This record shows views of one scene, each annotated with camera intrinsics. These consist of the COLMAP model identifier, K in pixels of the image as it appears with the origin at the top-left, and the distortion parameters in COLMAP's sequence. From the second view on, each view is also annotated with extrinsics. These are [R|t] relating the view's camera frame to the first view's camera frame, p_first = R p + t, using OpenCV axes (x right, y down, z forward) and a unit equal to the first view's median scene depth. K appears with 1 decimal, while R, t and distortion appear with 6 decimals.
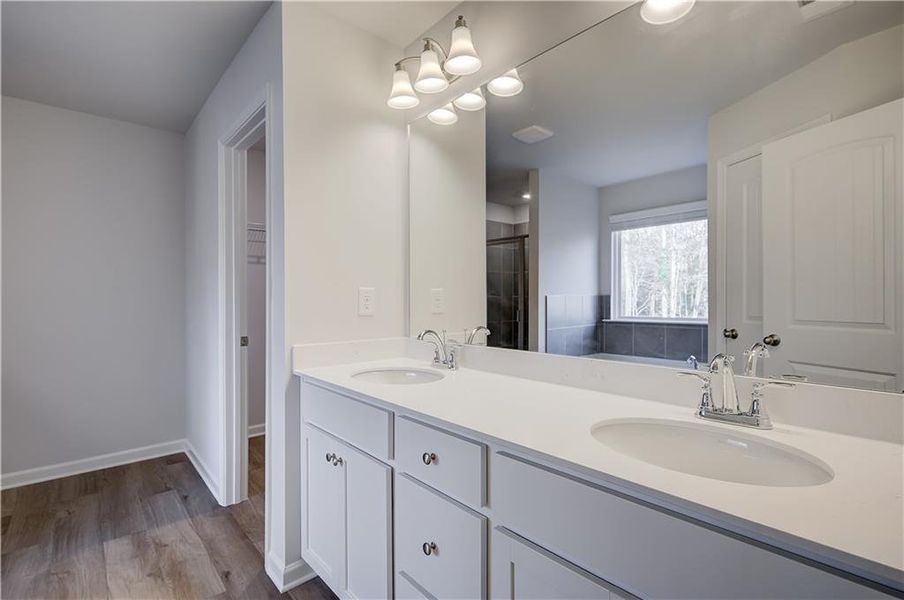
lens RADIAL K [[418.3, 0, 452.0], [0, 418.3, 300.0], [0, 0, 1]] dist [0.001988, -0.000623]
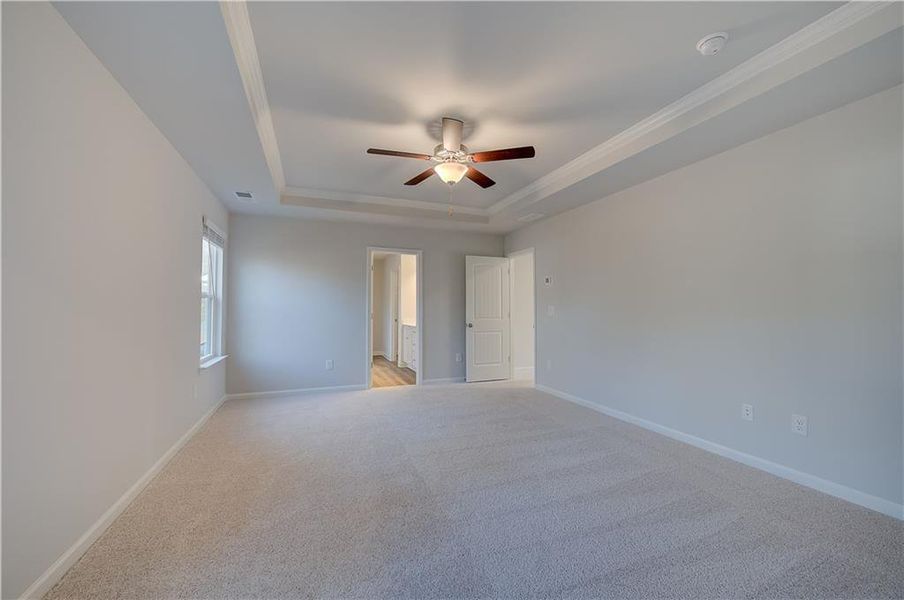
lens RADIAL K [[361.6, 0, 454.4], [0, 361.6, 299.2], [0, 0, 1]] dist [0.003405, -0.000662]
pose [[0.937592, -0.006874, -0.347670, 1.597233], [-0.004526, 0.999479, -0.031969, -0.001658], [0.347708, 0.031547, 0.937072, -2.675559]]
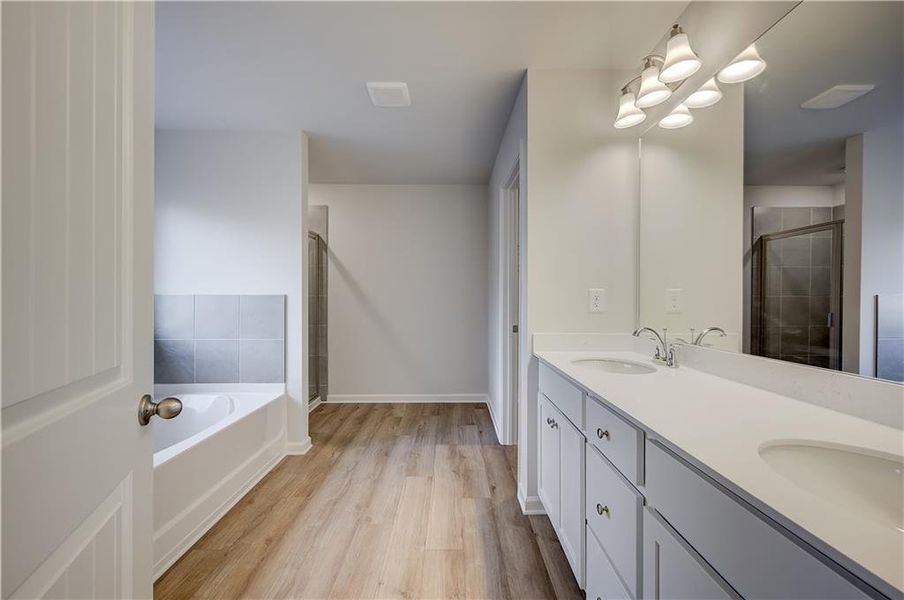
lens RADIAL K [[361.6, 0, 454.4], [0, 361.6, 299.2], [0, 0, 1]] dist [0.003405, -0.000662]
pose [[0.748793, 0.006914, -0.662768, 0.174278], [-0.005970, 0.999975, 0.003687, -0.001846], [0.662777, 0.001196, 0.748815, -0.025835]]
